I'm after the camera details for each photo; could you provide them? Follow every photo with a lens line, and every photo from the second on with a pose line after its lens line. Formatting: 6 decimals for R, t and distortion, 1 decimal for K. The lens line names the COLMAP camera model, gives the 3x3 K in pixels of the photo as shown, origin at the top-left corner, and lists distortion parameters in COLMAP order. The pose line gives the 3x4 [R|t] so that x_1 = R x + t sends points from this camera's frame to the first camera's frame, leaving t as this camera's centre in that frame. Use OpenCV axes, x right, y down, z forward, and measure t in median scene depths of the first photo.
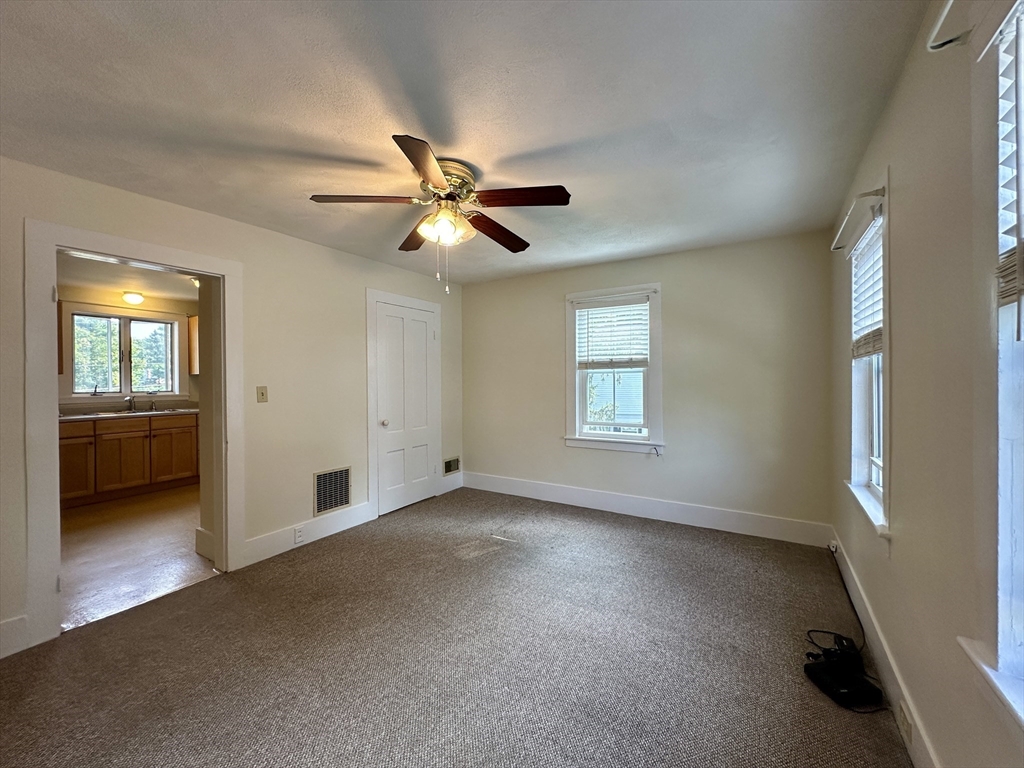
lens RADIAL K [[410.0, 0, 514.1], [0, 410.0, 382.2], [0, 0, 1]] dist [0.002245, 0.000152]
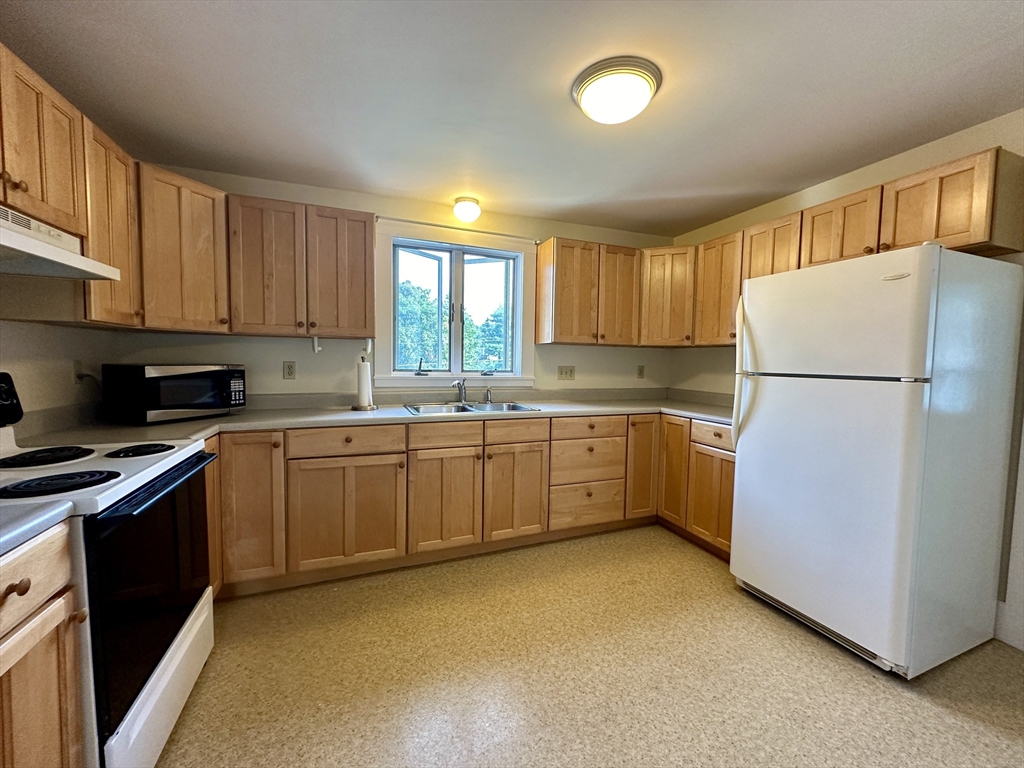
lens RADIAL K [[410.0, 0, 513.2], [0, 410.0, 381.7], [0, 0, 1]] dist [0.002245, 0.000152]
pose [[0.794674, 0.049587, -0.605007, -0.550943], [-0.025795, 0.998516, 0.047957, 0.008904], [0.606488, -0.022504, 0.794774, 0.616559]]
